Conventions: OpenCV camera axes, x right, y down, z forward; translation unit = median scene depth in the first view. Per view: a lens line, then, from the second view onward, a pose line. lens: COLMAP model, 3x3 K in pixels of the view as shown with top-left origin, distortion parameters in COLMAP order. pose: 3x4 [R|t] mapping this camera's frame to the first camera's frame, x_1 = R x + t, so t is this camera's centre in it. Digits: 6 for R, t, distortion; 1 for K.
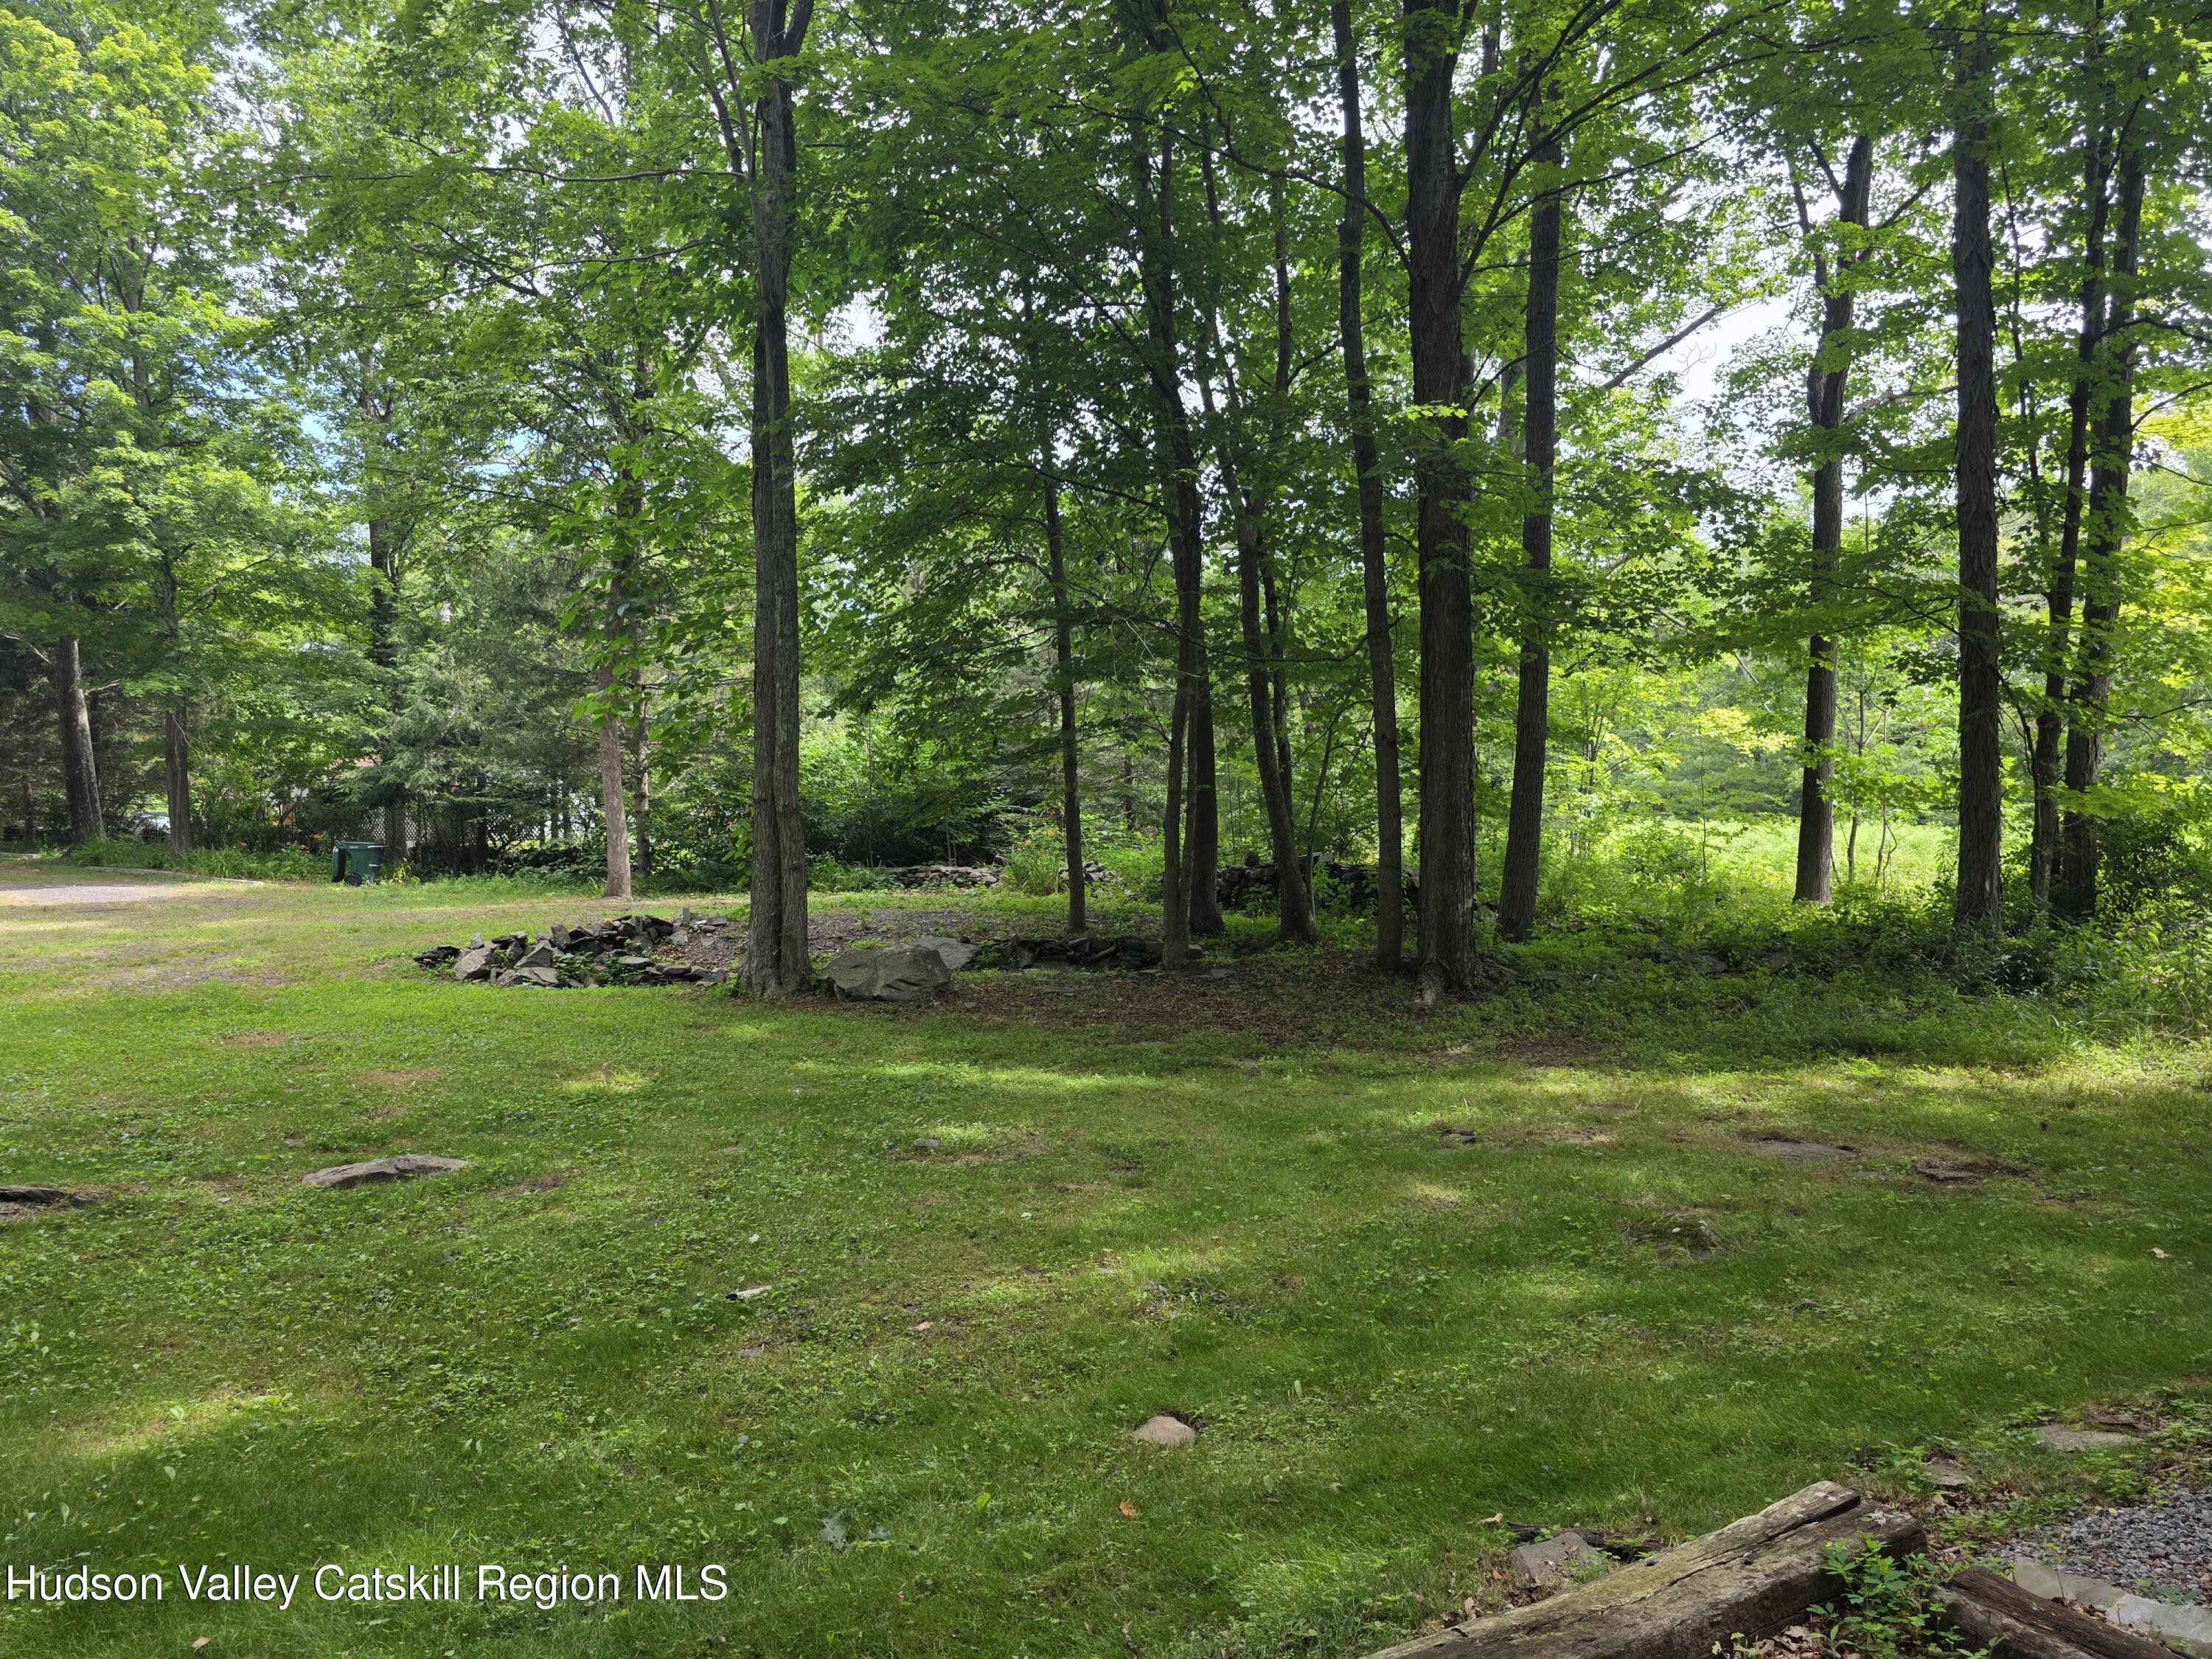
lens RADIAL K [[1460.3, 0, 1107.1], [0, 1460.3, 841.5], [0, 0, 1]] dist [0.010887, -0.022880]
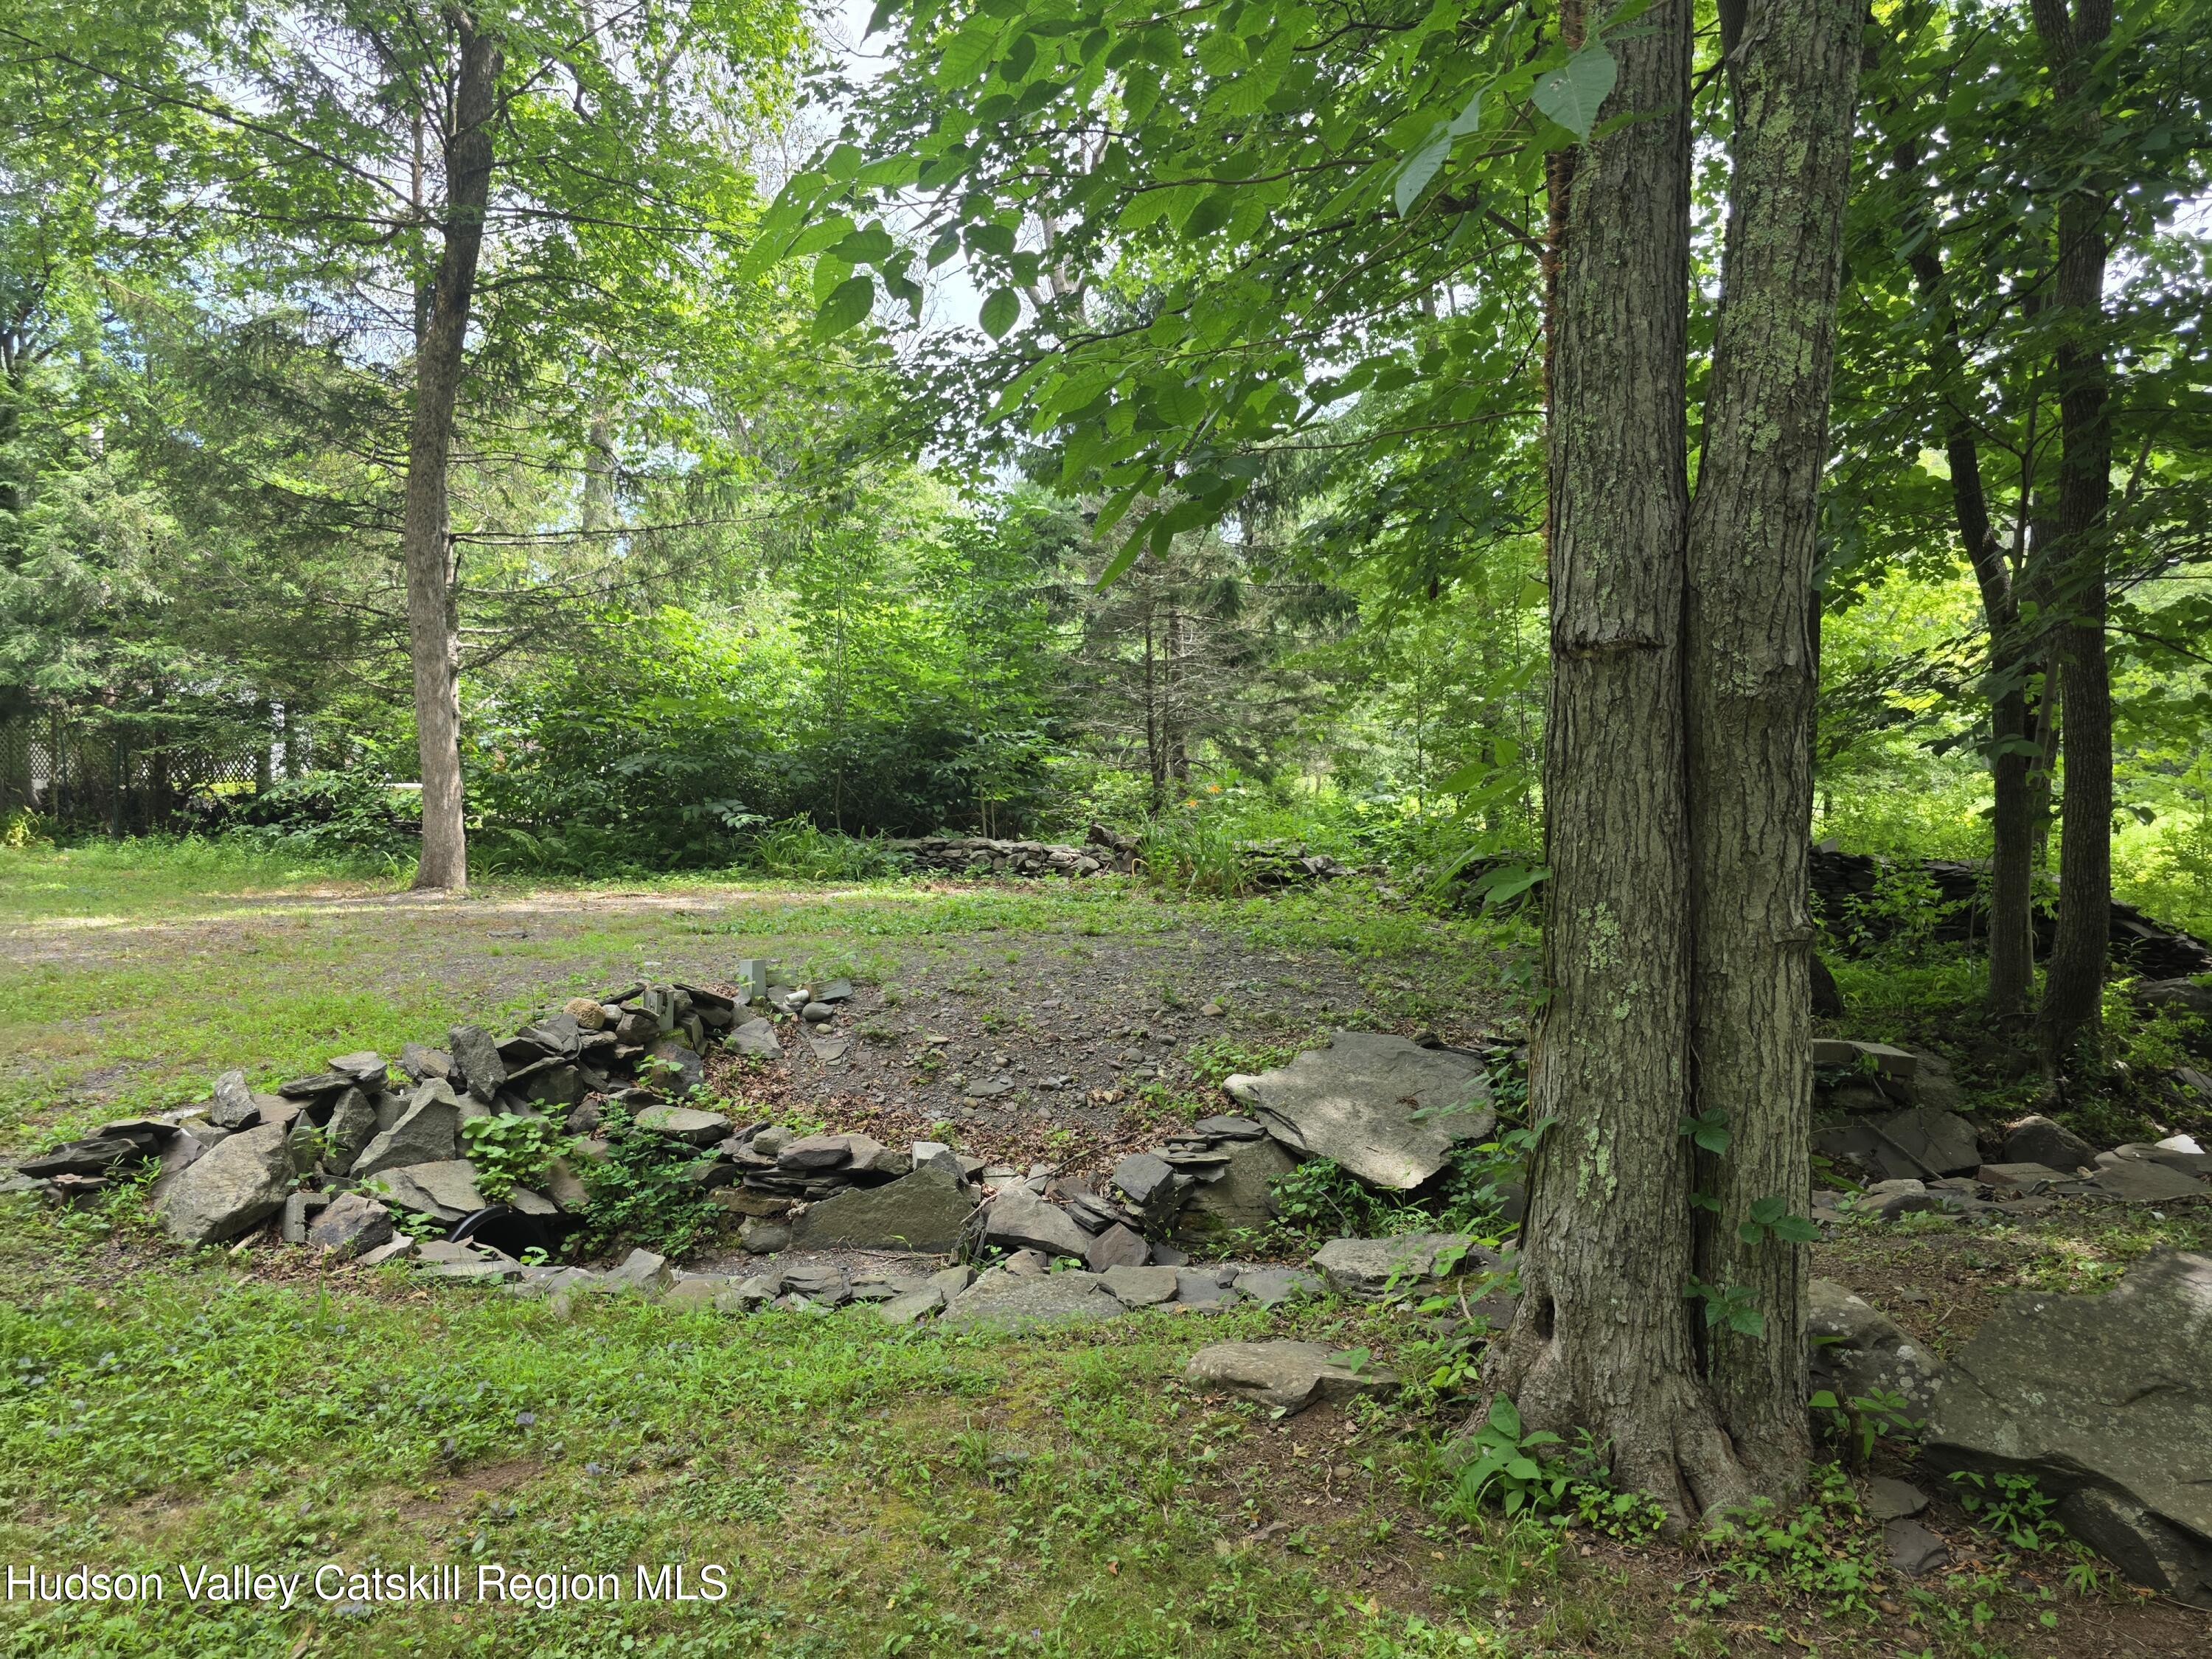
lens RADIAL K [[1460.3, 0, 1098.7], [0, 1460.3, 844.6], [0, 0, 1]] dist [0.010887, -0.022880]
pose [[0.983787, 0.013179, 0.178858, -0.179774], [-0.019177, 0.999309, 0.031851, -0.001678], [-0.178314, -0.034764, 0.983359, 0.387167]]
